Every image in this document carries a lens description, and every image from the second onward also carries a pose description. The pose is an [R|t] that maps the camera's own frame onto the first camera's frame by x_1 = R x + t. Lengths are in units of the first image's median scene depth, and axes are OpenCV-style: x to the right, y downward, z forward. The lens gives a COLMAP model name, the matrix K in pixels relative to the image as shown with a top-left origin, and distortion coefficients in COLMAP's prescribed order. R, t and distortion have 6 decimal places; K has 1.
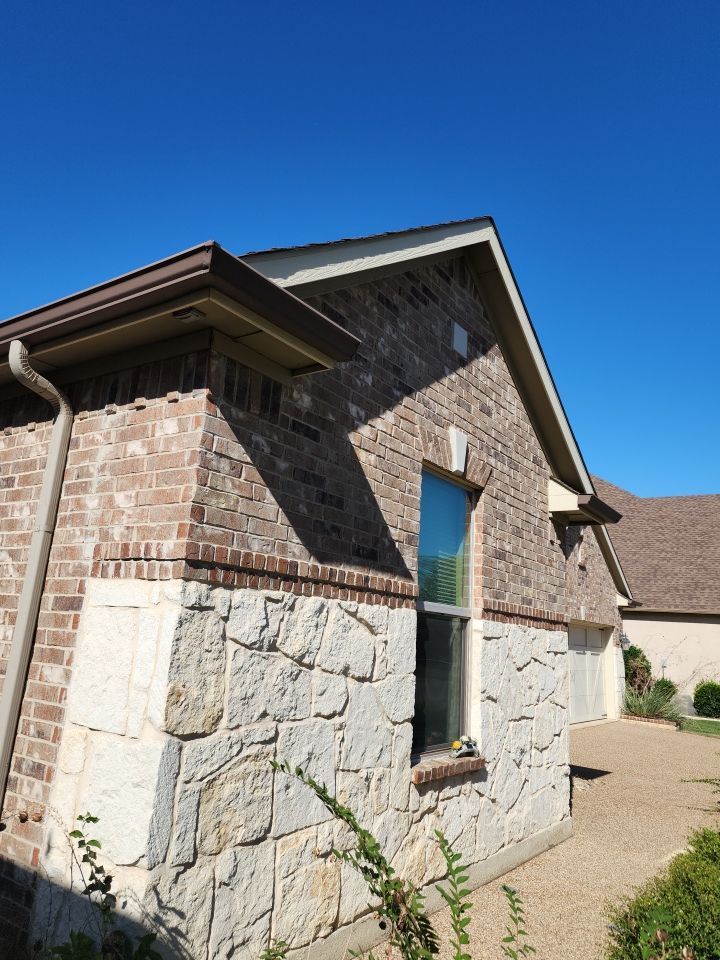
lens RADIAL K [[678.4, 0, 359.4], [0, 678.4, 469.2], [0, 0, 1]] dist [0.092248, -0.074646]
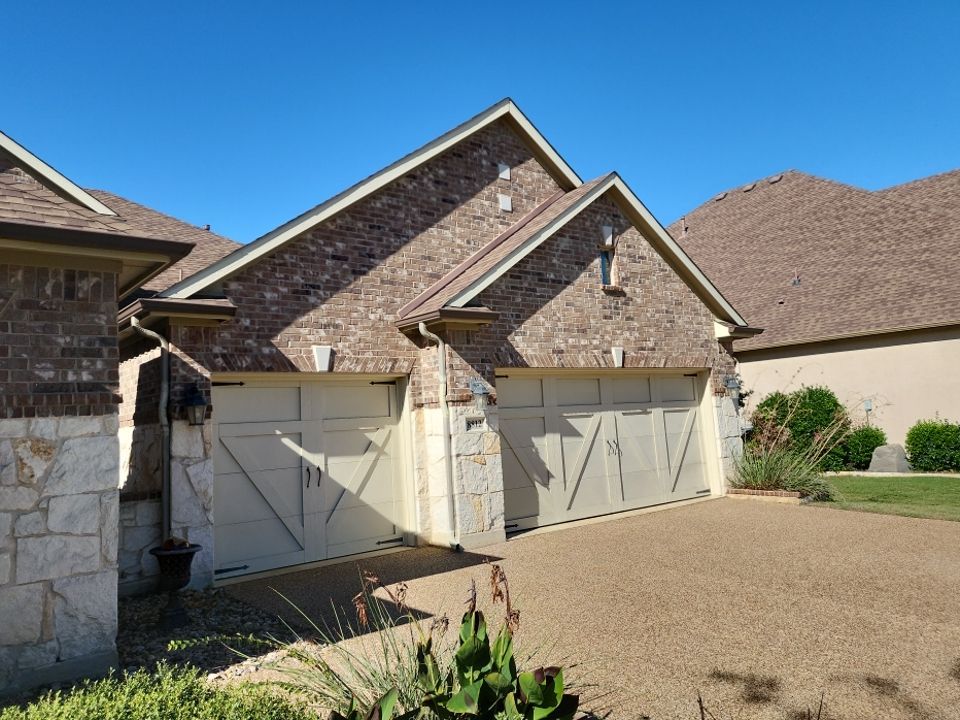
lens RADIAL K [[705.5, 0, 472.0], [0, 705.5, 358.8], [0, 0, 1]] dist [0.096234, -0.096591]
pose [[0.955686, -0.147313, -0.254877, 0.355443], [0.183139, 0.975368, 0.122954, 0.094889], [0.230486, -0.164184, 0.959125, 0.281820]]
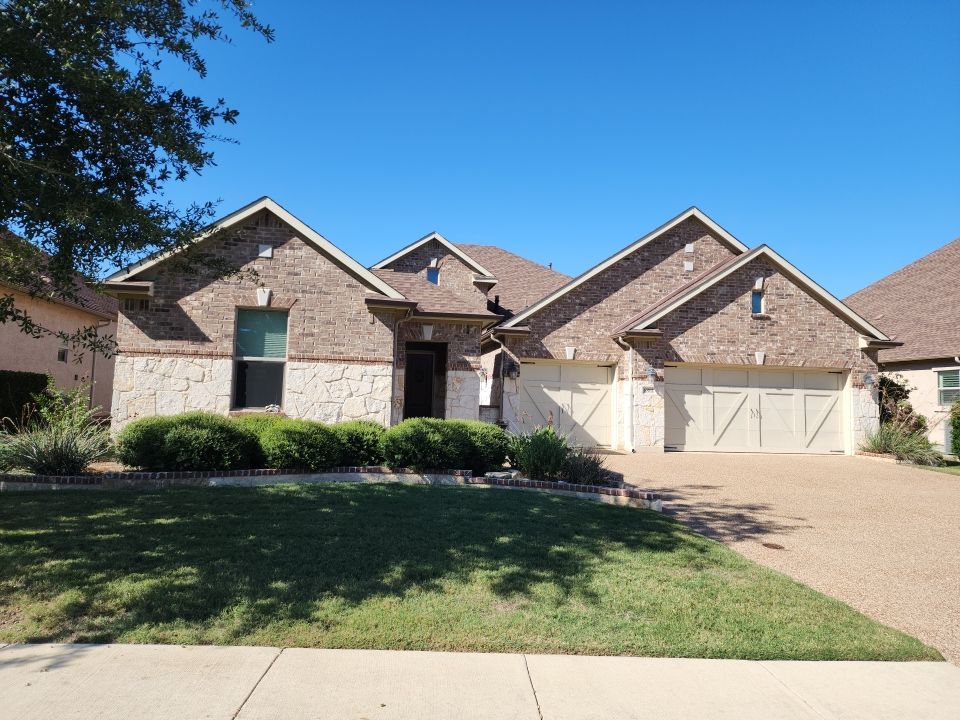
lens RADIAL K [[678.4, 0, 480.0], [0, 678.4, 360.0], [0, 0, 1]] dist [0.092248, -0.074646]
pose [[0.716165, -0.097311, -0.691114, 0.744869], [0.186978, 0.980786, 0.055658, 0.063705], [0.672419, -0.169084, 0.720599, -0.100243]]
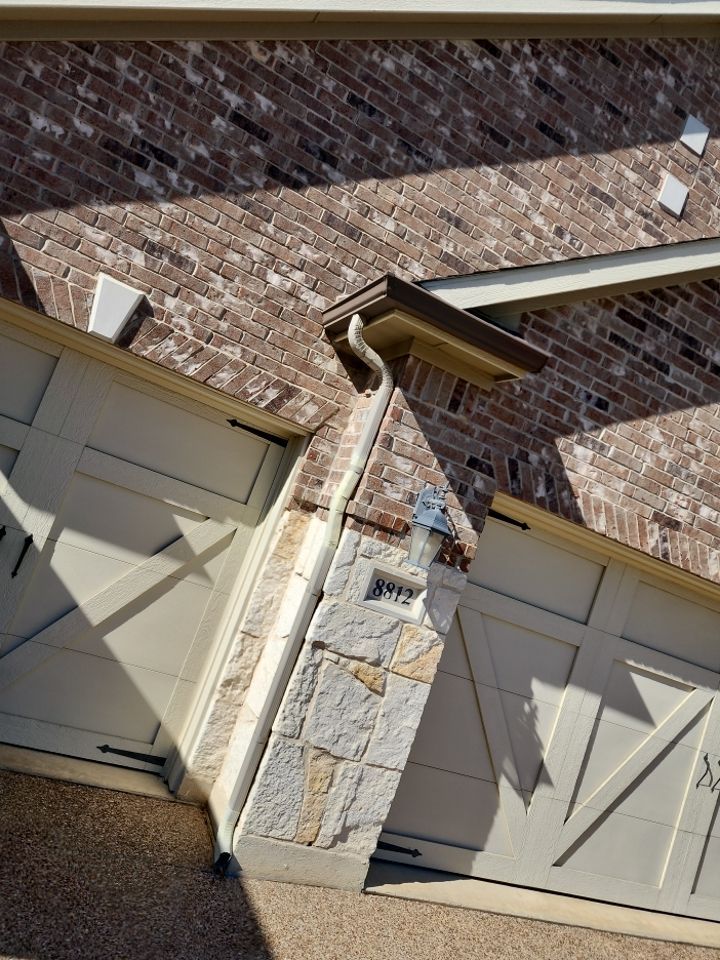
lens RADIAL K [[678.4, 0, 359.4], [0, 678.4, 469.2], [0, 0, 1]] dist [0.092248, -0.074646]
pose [[0.821820, 0.177875, -0.541269, 0.312310], [-0.164012, 0.983661, 0.074232, 0.159826], [0.545629, 0.027769, 0.837566, 0.615955]]
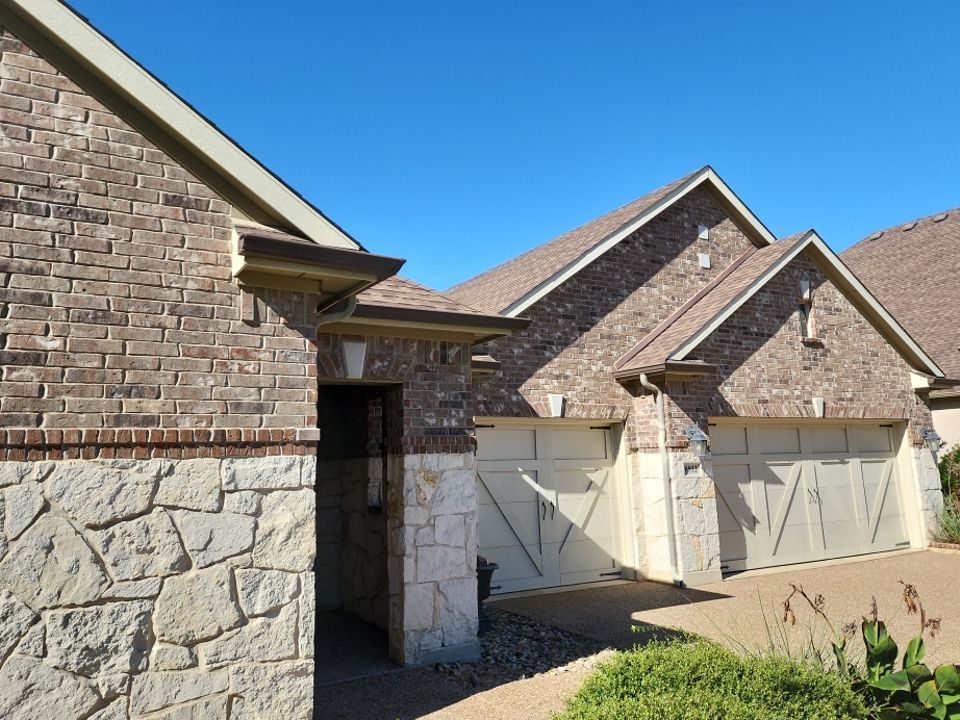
lens RADIAL K [[712.0, 0, 446.7], [0, 712.0, 357.2], [0, 0, 1]] dist [0.103862, -0.128047]
pose [[0.902743, -0.154560, -0.401456, 0.279825], [0.186001, 0.981723, 0.040292, 0.057494], [0.387891, -0.111044, 0.914992, 0.178325]]
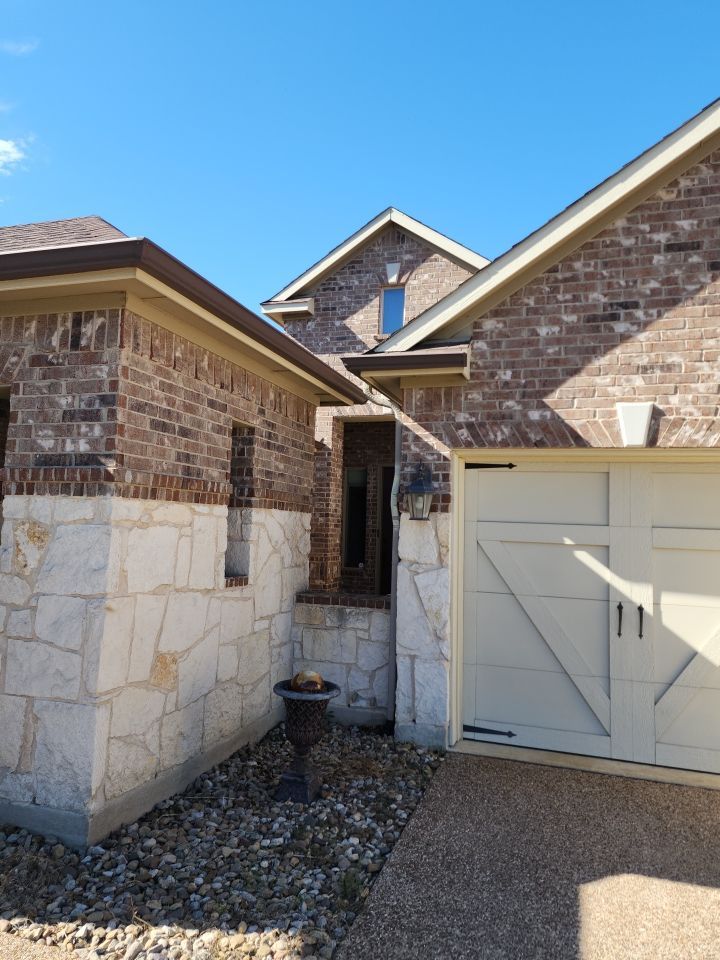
lens RADIAL K [[678.4, 0, 359.4], [0, 678.4, 469.2], [0, 0, 1]] dist [0.092248, -0.074646]
pose [[0.300633, -0.139211, -0.943525, 0.360929], [0.217731, 0.973183, -0.074212, 0.153902], [0.928554, -0.183124, 0.322882, 0.545354]]
